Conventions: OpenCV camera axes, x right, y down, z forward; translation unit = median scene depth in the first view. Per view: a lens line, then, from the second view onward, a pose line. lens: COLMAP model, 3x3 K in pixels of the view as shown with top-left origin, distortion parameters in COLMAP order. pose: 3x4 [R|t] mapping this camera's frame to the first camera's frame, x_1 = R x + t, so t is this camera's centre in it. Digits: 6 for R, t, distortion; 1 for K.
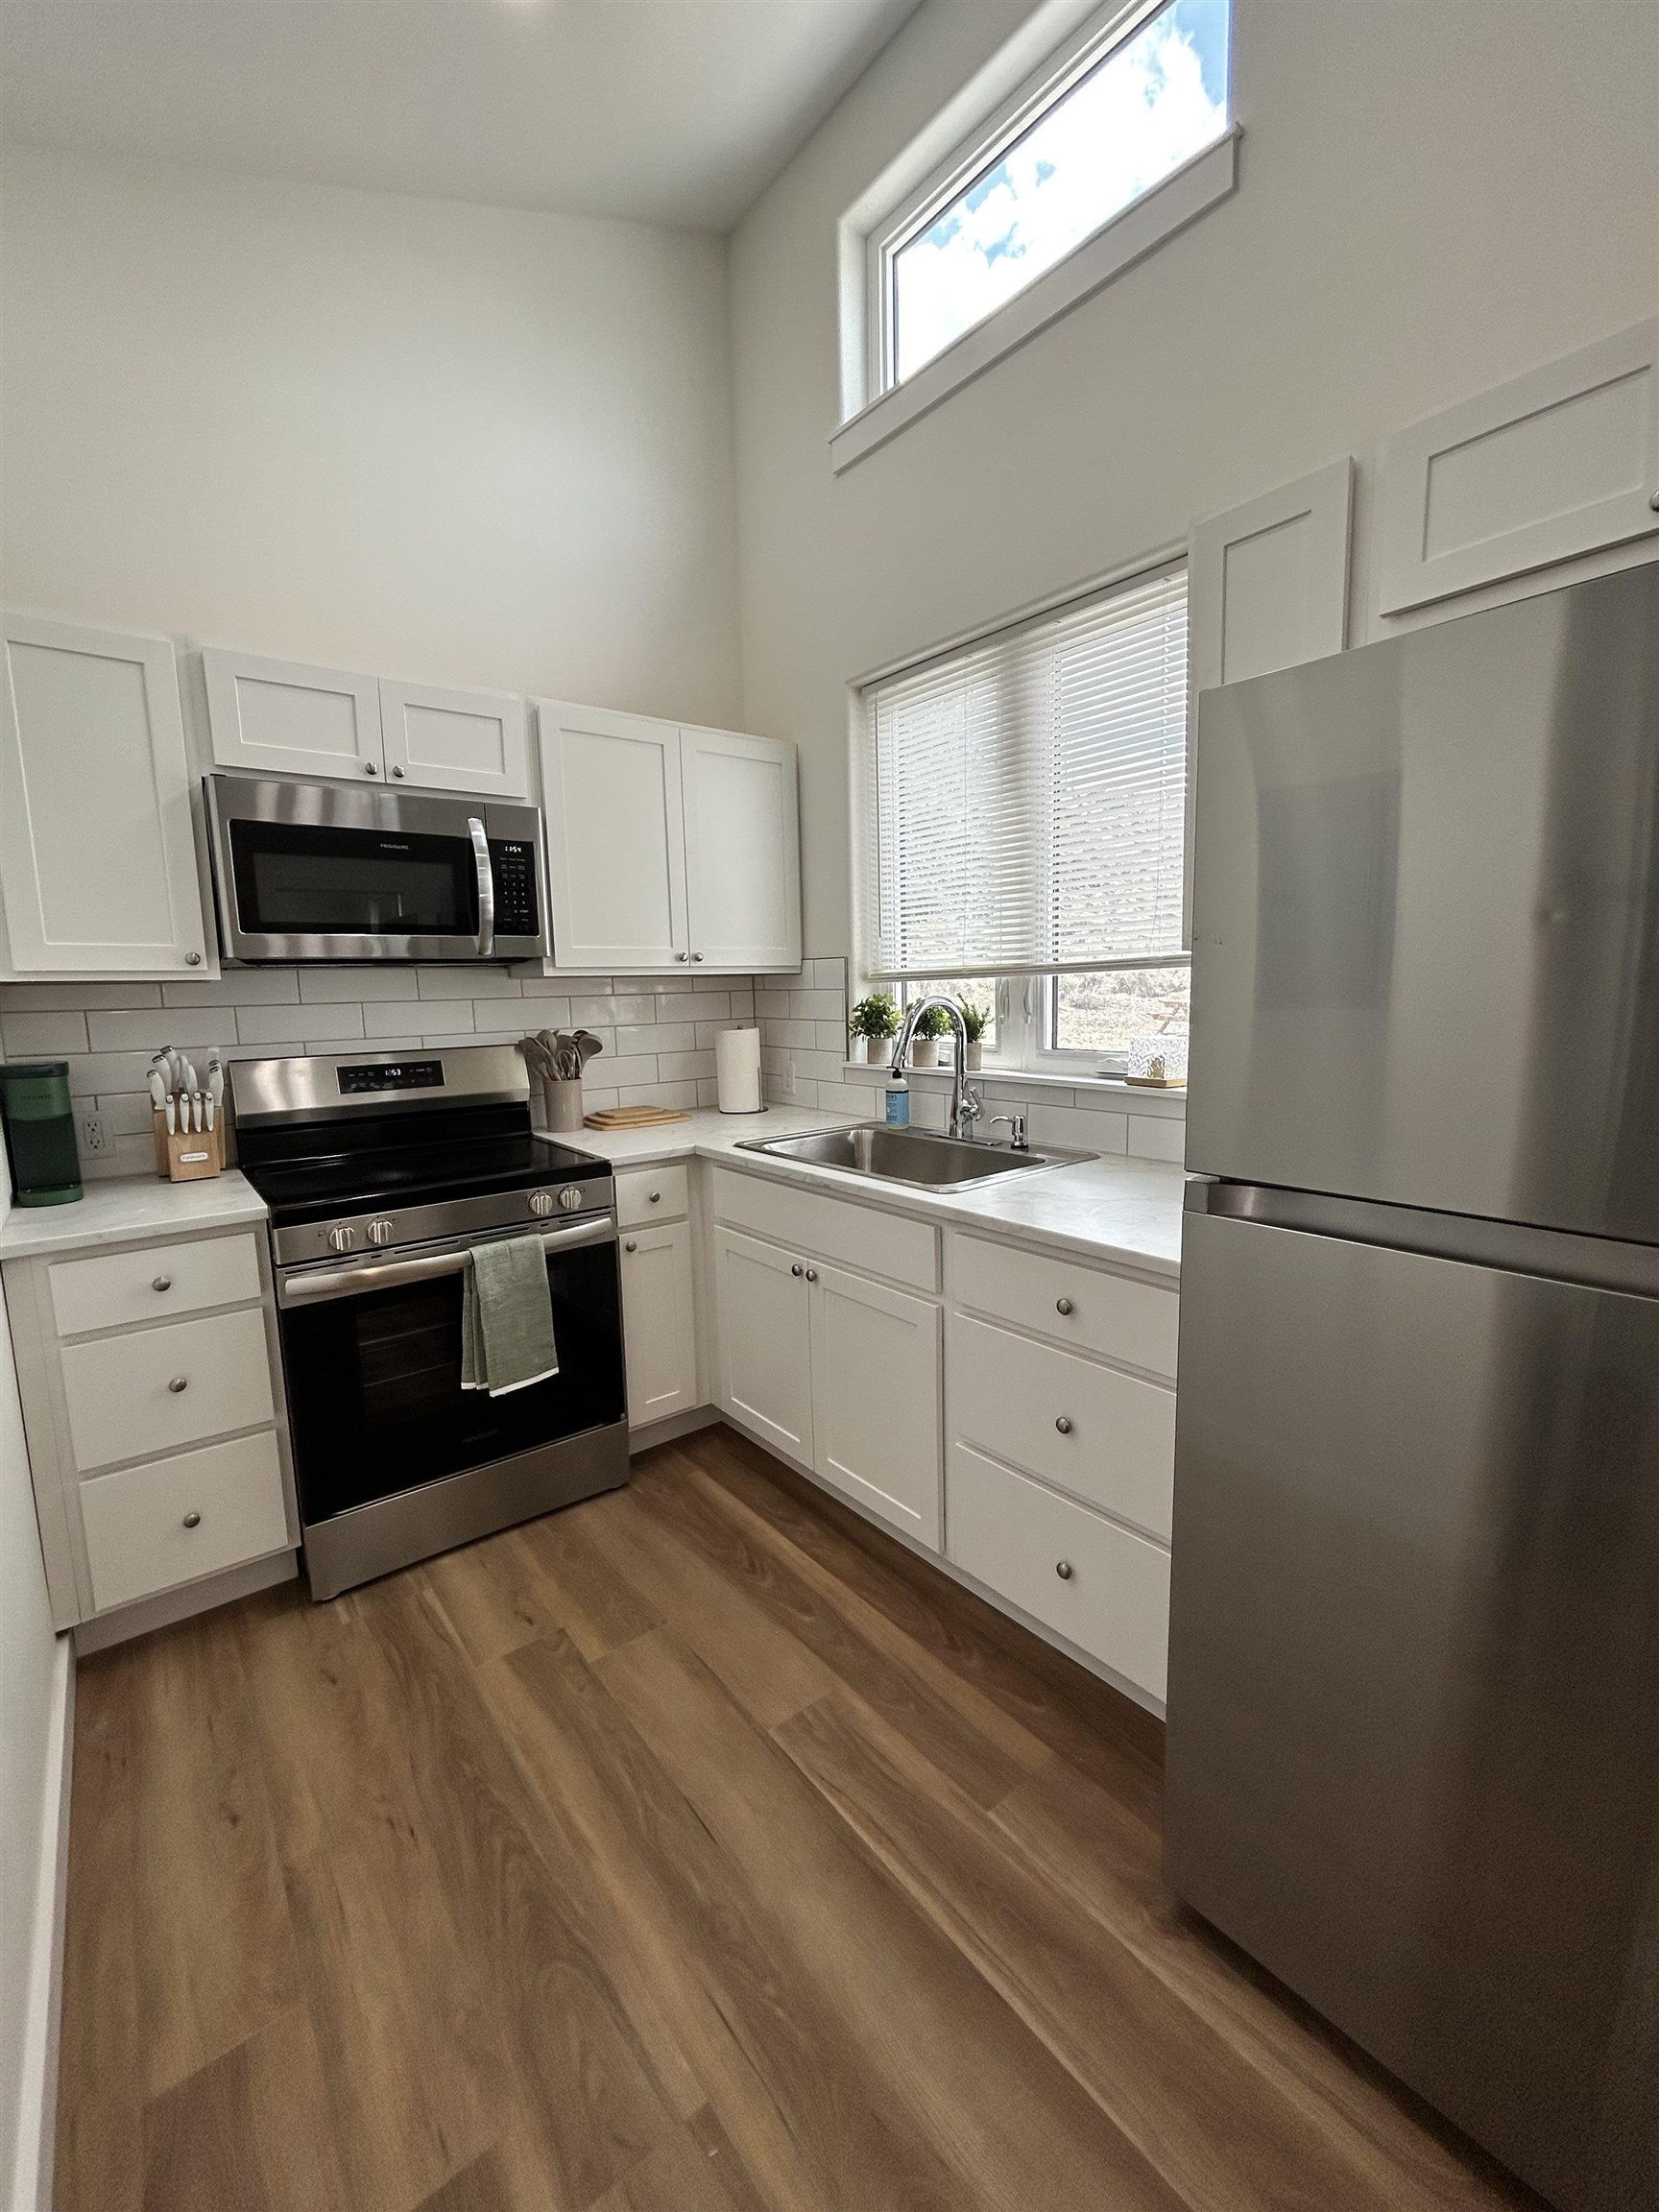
lens RADIAL K [[884.0, 0, 828.7], [0, 884.0, 1096.4], [0, 0, 1]] dist [-0.007589, 0.000298]
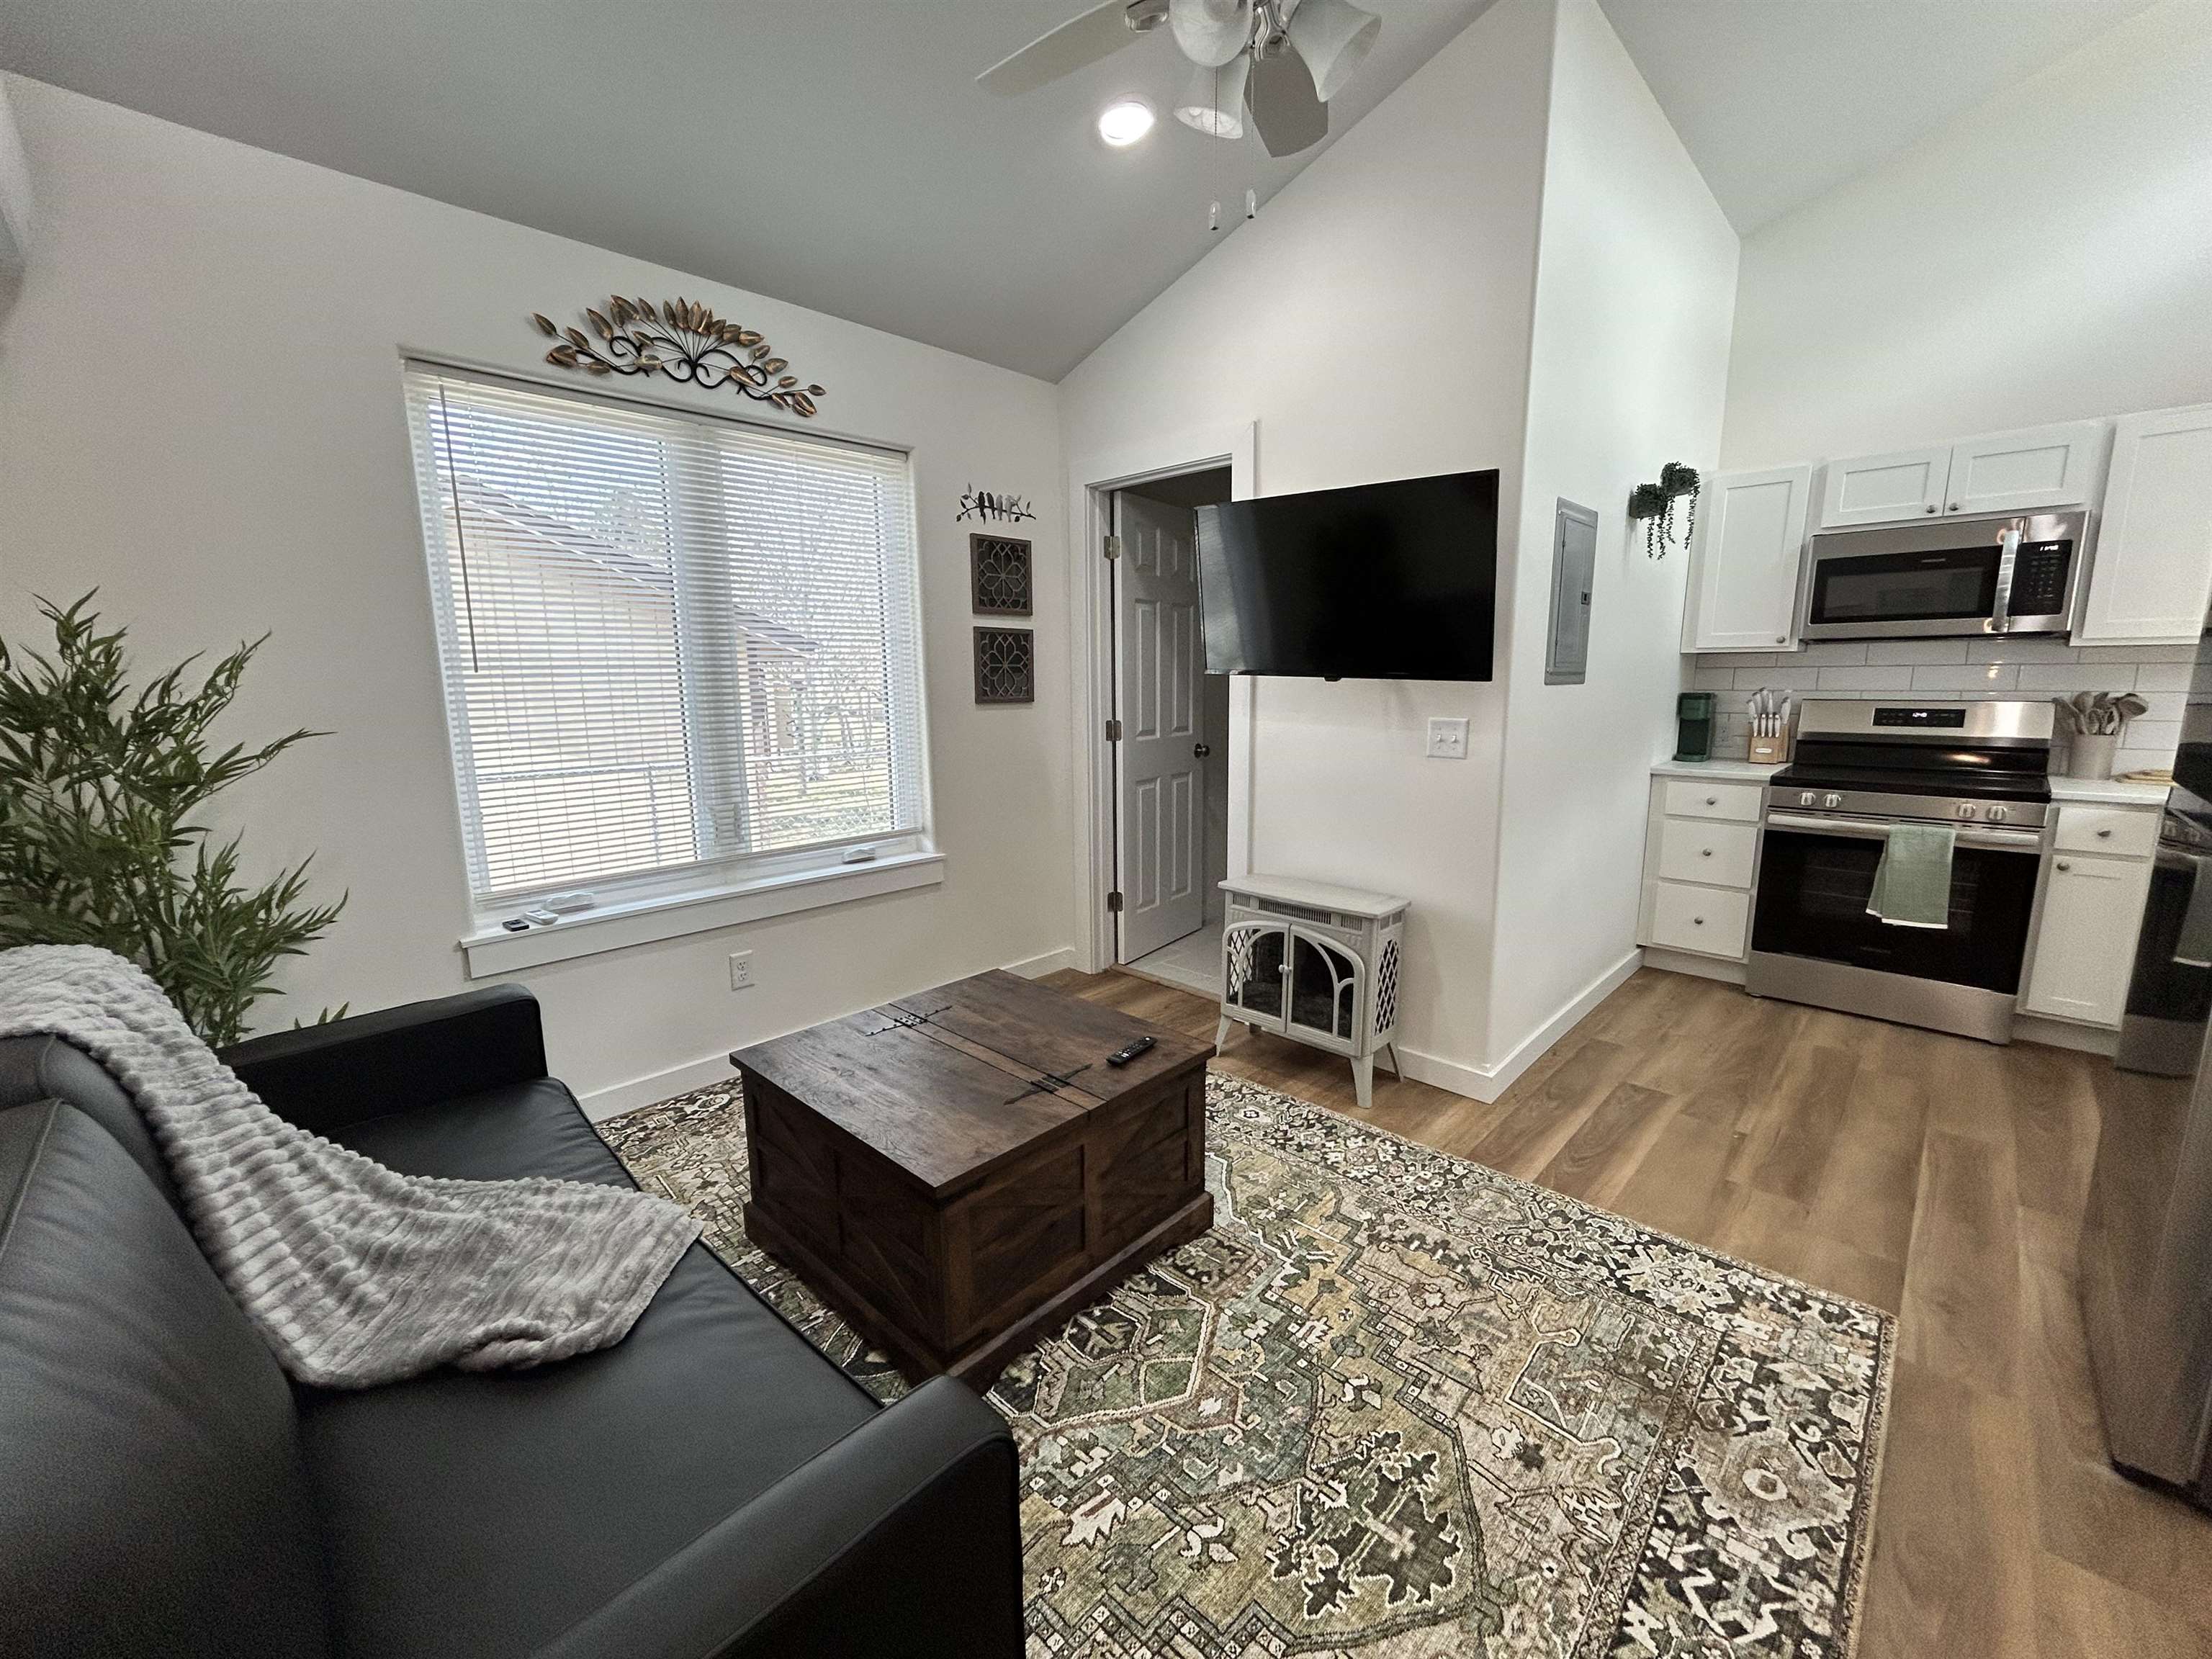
lens RADIAL K [[884.0, 0, 1088.2], [0, 884.0, 822.6], [0, 0, 1]] dist [-0.007589, 0.000298]
pose [[0.091841, 0.181060, -0.979174, 1.005273], [-0.117939, 0.978387, 0.169853, 0.074988], [0.988765, 0.099884, 0.111210, -0.591041]]
